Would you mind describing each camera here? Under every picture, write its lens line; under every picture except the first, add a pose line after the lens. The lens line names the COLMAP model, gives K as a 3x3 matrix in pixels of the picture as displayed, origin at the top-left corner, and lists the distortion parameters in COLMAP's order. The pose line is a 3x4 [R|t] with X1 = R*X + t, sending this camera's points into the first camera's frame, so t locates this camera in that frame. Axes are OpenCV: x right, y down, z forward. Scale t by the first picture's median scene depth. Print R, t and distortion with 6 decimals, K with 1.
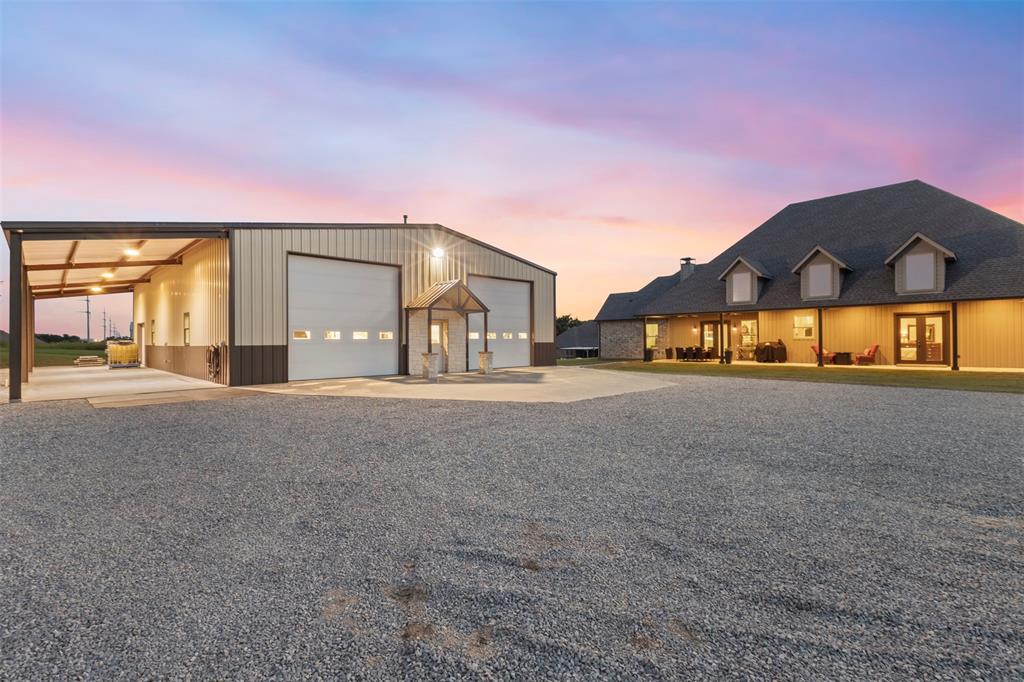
lens RADIAL K [[468.9, 0, 512.0], [0, 468.9, 341.0], [0, 0, 1]] dist [-0.000512, 0.000147]
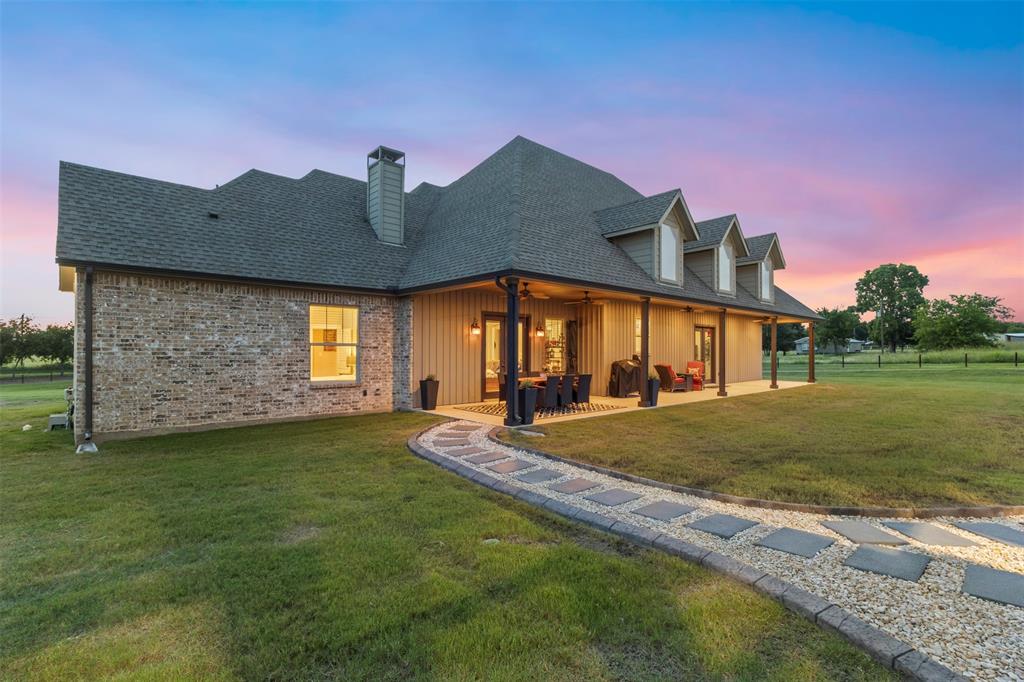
lens RADIAL K [[468.9, 0, 512.0], [0, 468.9, 341.0], [0, 0, 1]] dist [-0.000512, 0.000147]
pose [[0.021920, 0.034053, 0.999180, -0.026280], [-0.001379, 0.999420, -0.034031, -0.001202], [-0.999759, -0.000632, 0.021954, 0.972092]]
